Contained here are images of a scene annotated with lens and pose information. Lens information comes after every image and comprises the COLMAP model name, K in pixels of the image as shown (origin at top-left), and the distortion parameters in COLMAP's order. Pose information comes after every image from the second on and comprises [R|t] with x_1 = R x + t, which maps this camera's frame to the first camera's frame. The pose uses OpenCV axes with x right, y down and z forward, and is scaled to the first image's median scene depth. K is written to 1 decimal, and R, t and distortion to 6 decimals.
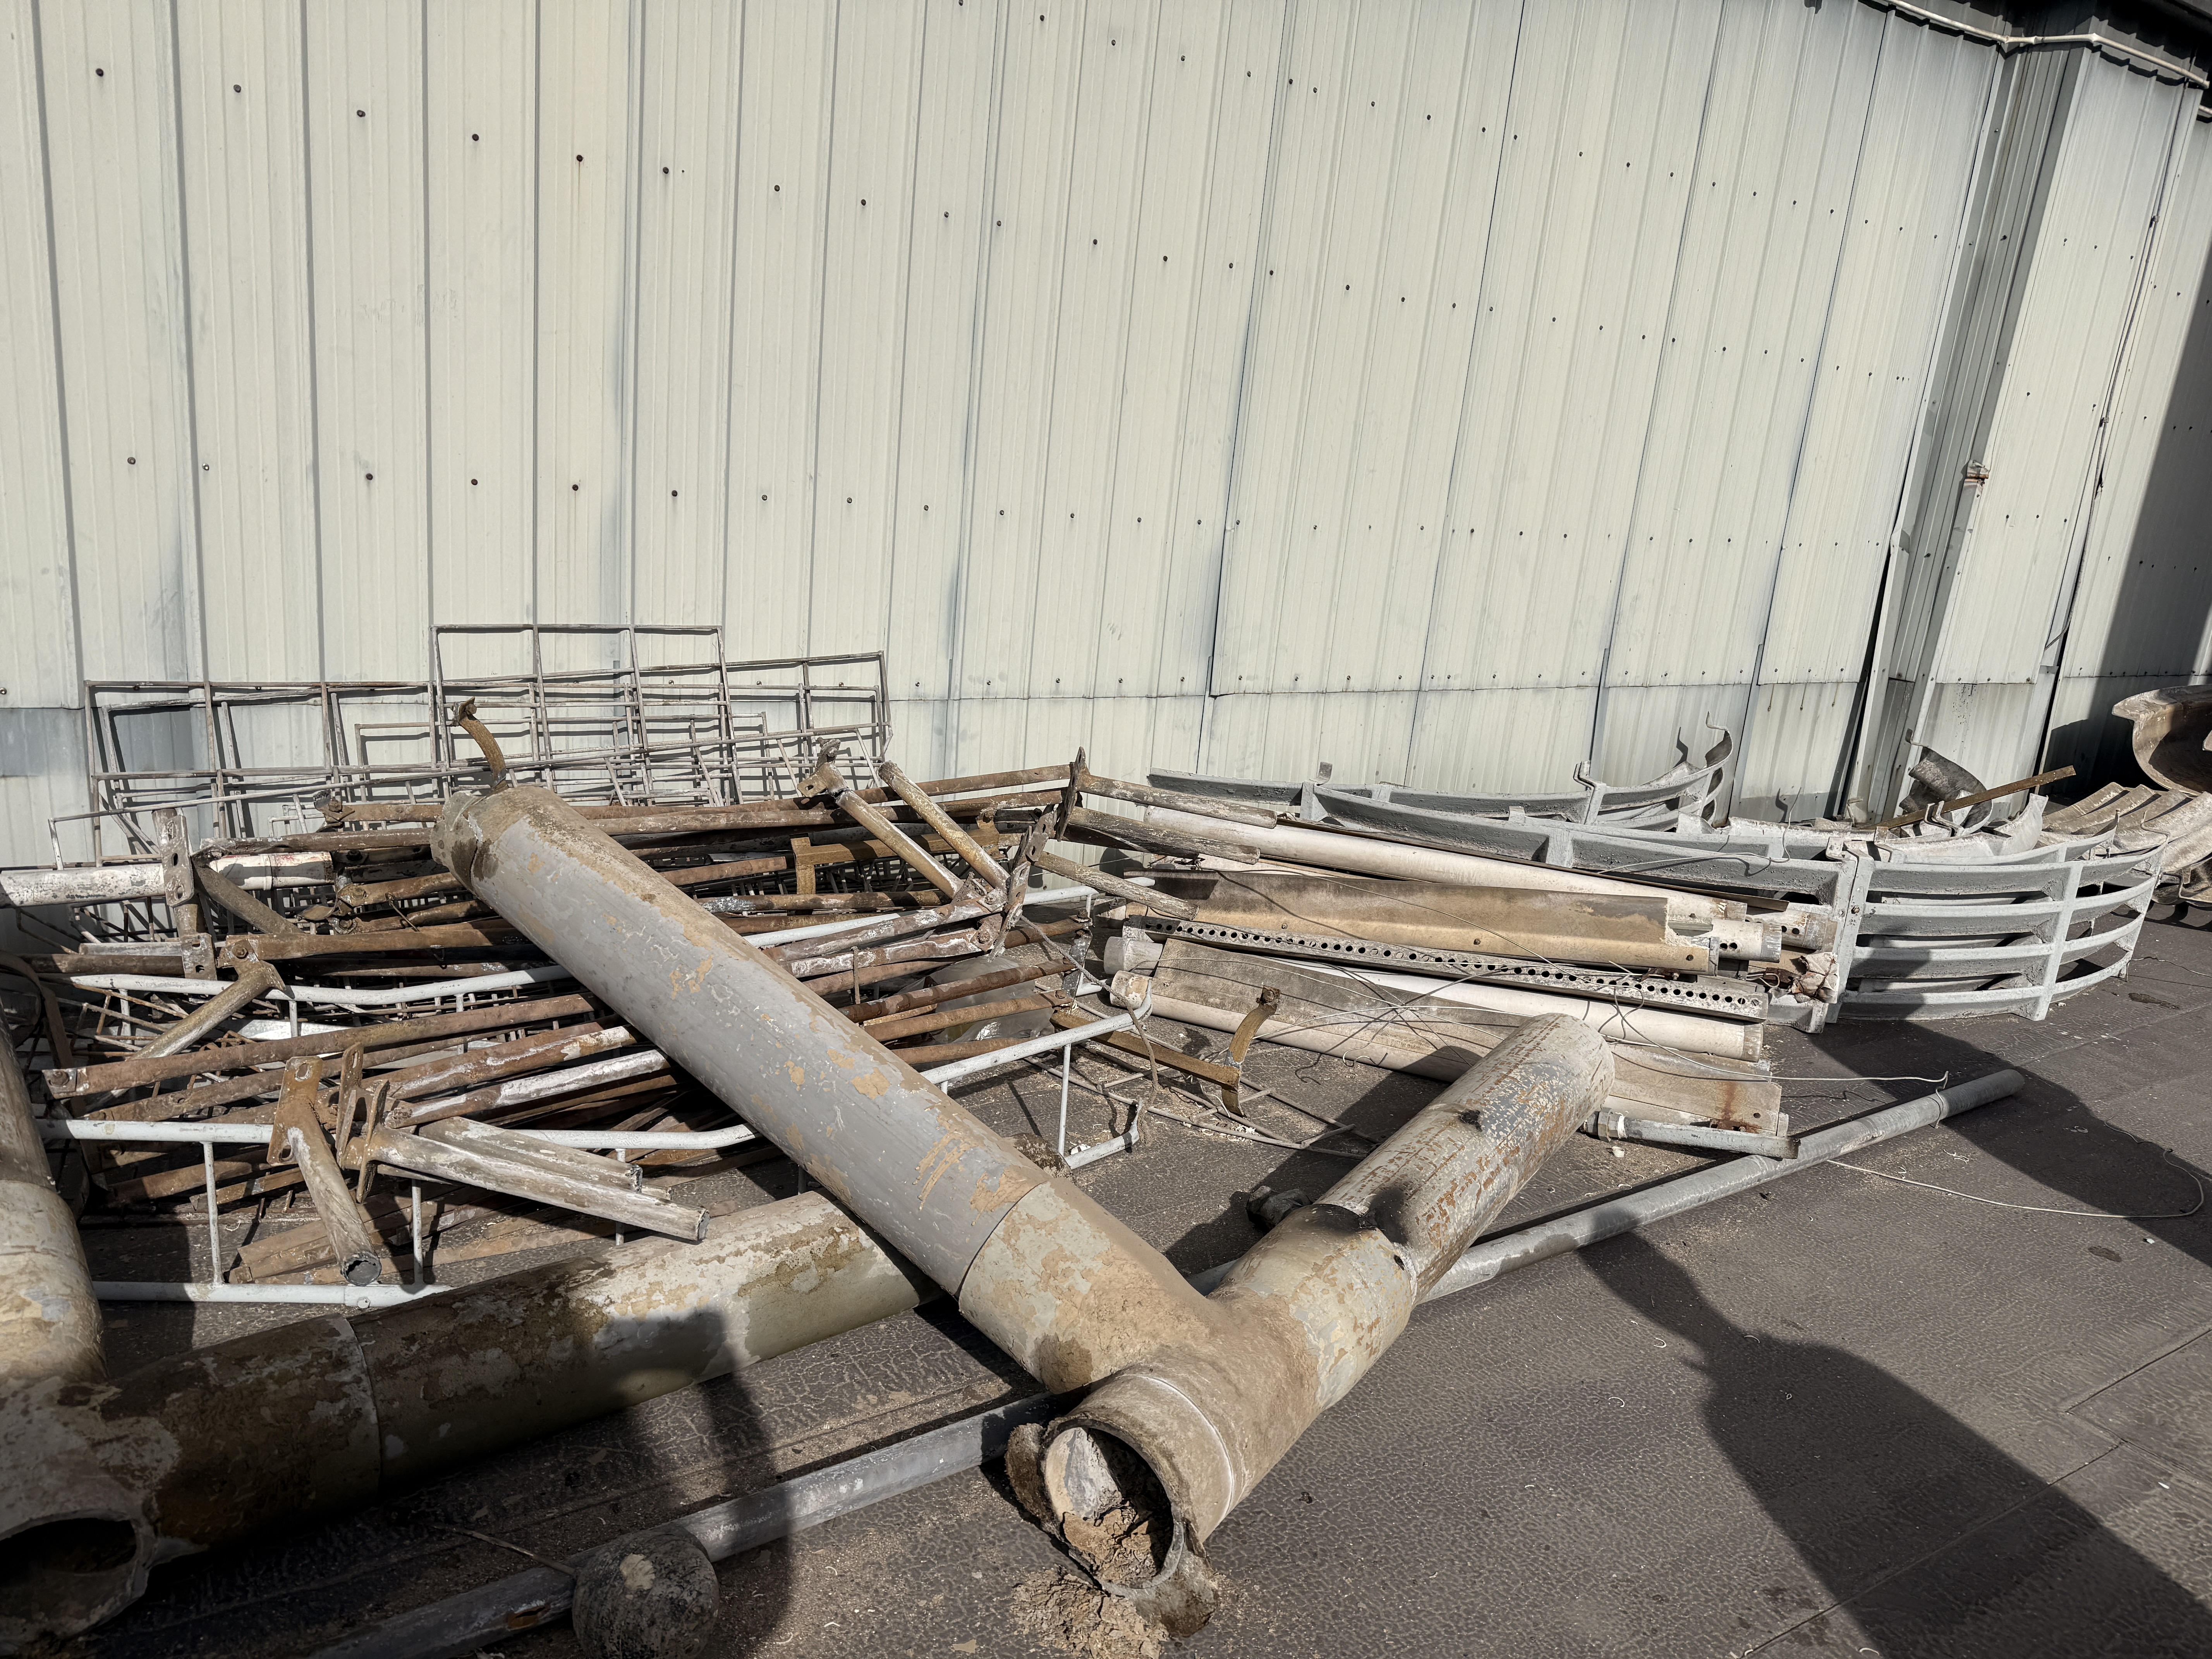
lens RADIAL K [[1547.1, 0, 1081.8], [0, 1547.1, 836.1], [0, 0, 1]] dist [0.059743, -0.054189]
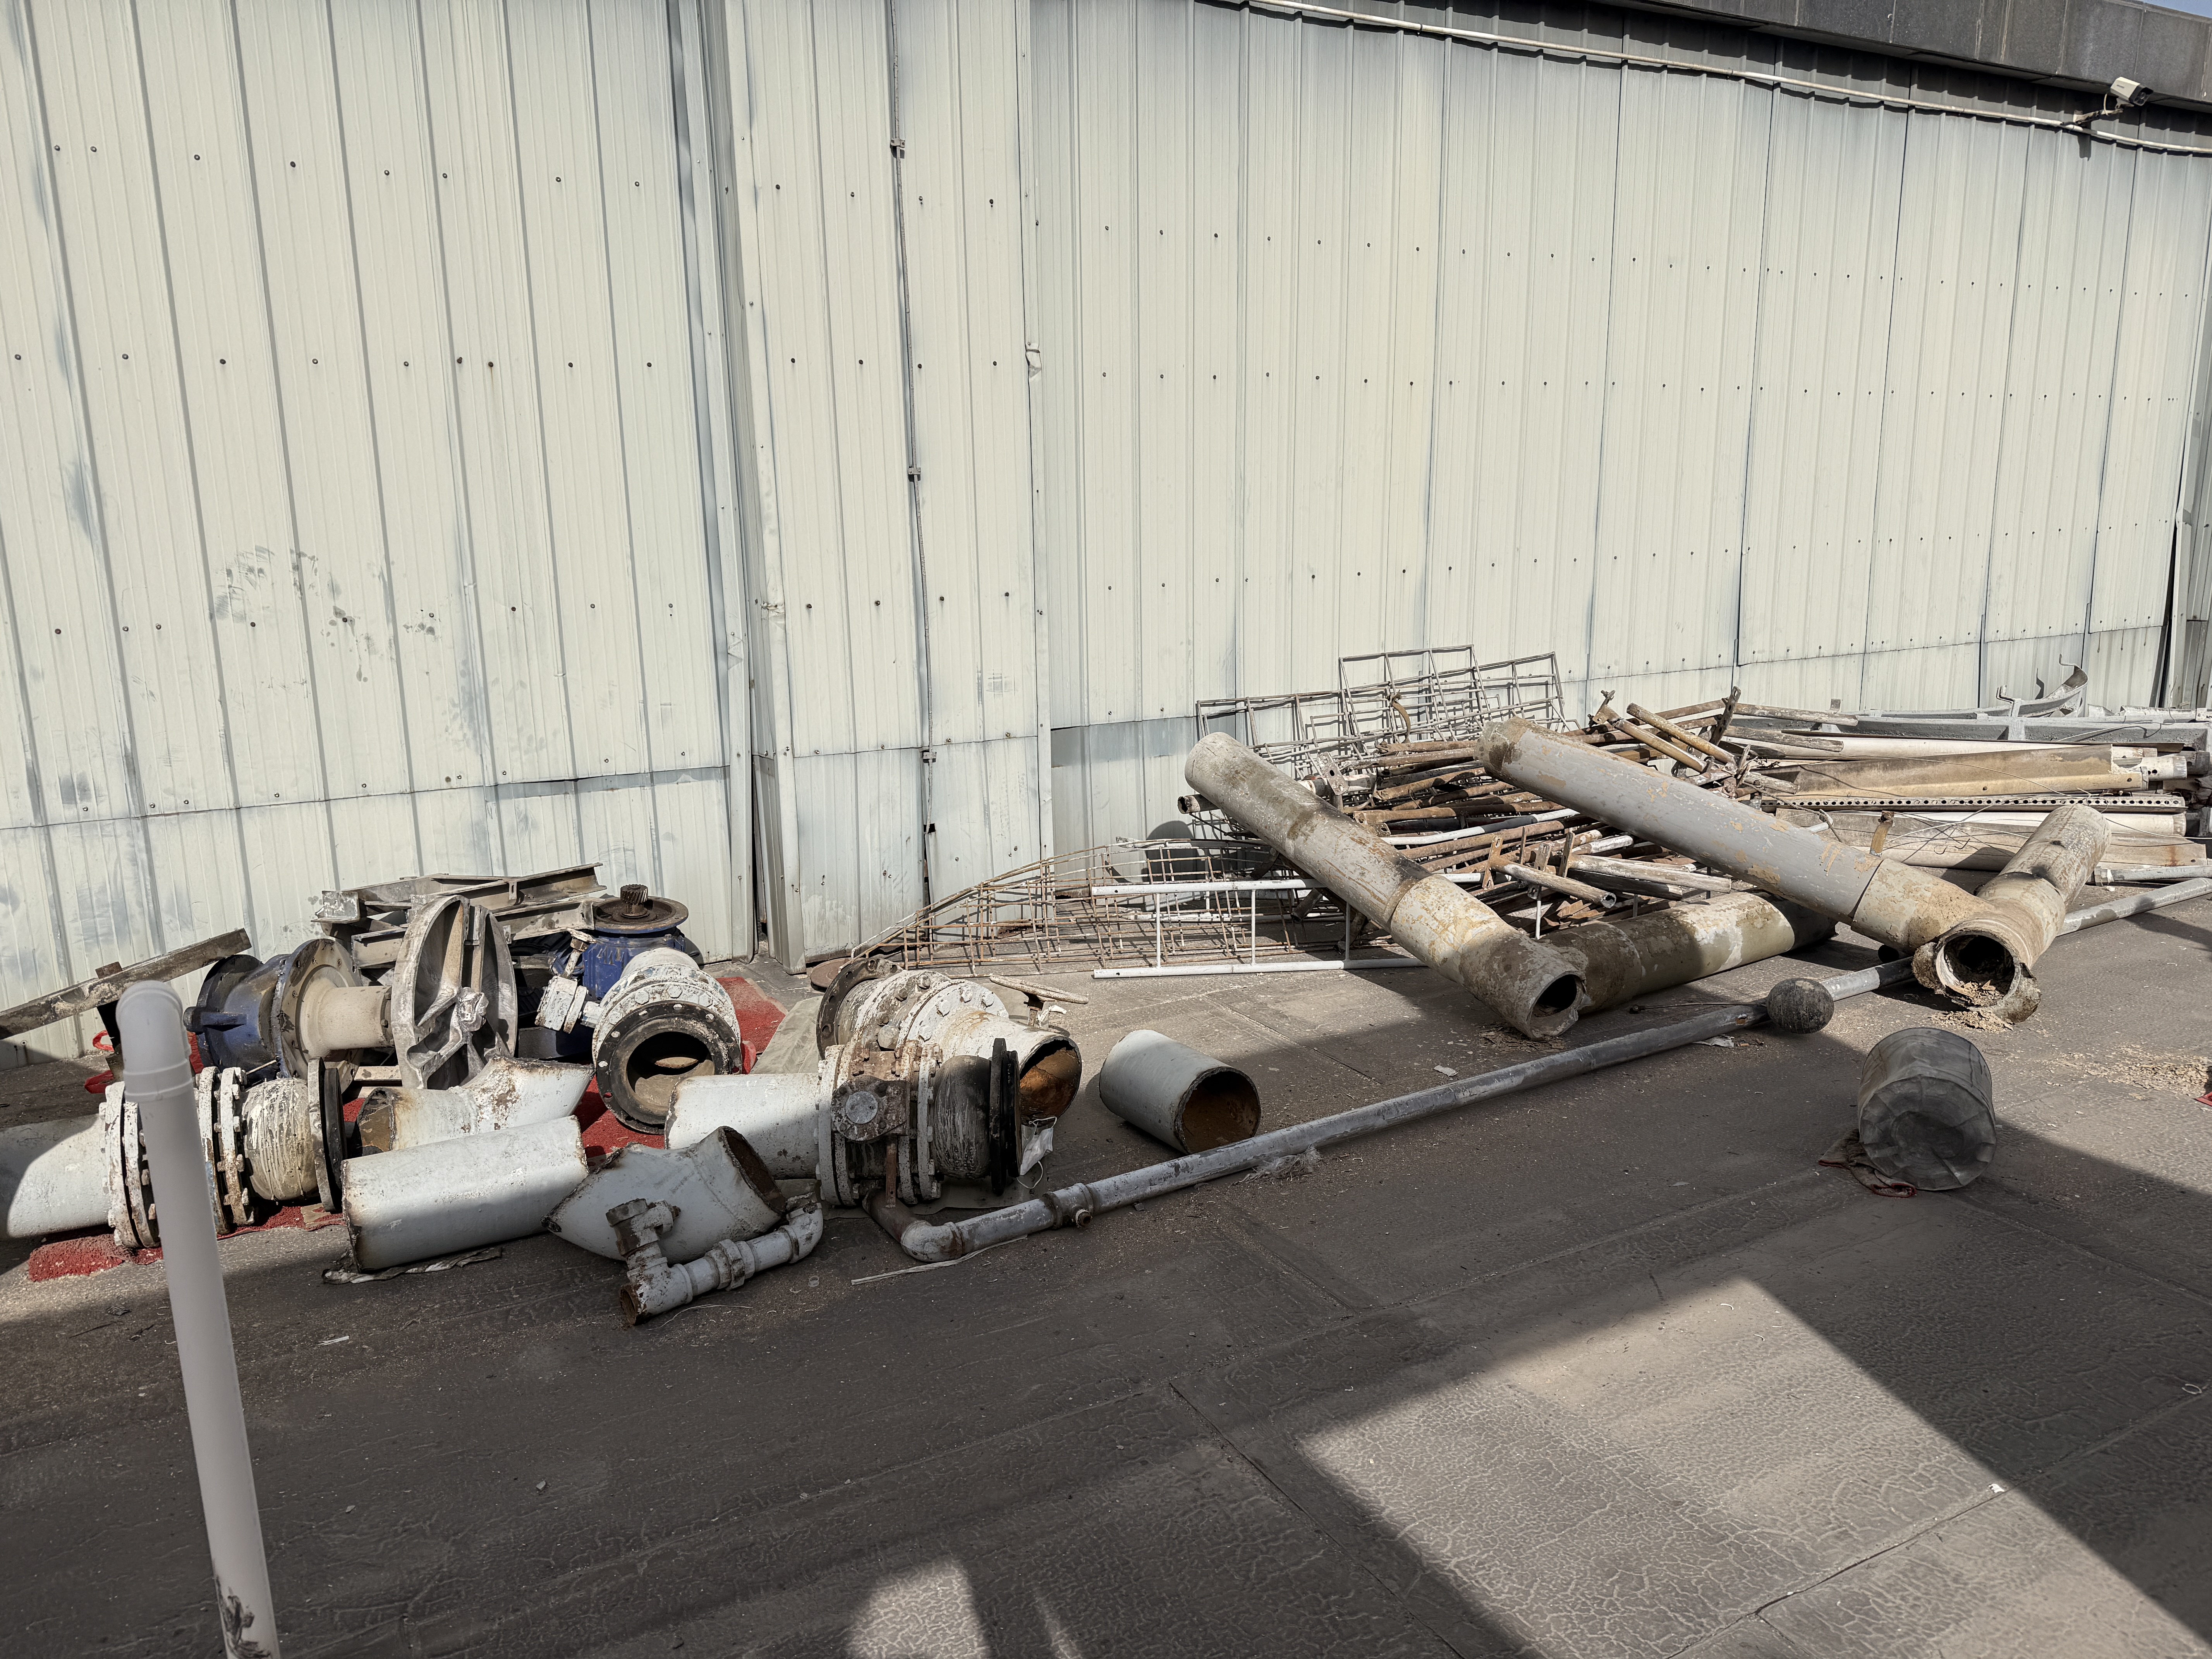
lens RADIAL K [[1547.1, 0, 1126.7], [0, 1547.1, 832.9], [0, 0, 1]] dist [0.059743, -0.054189]
pose [[0.992736, -0.091253, -0.078412, -0.461218], [0.087329, 0.994817, -0.052090, 0.111068], [0.082759, 0.044864, 0.995559, -0.626790]]
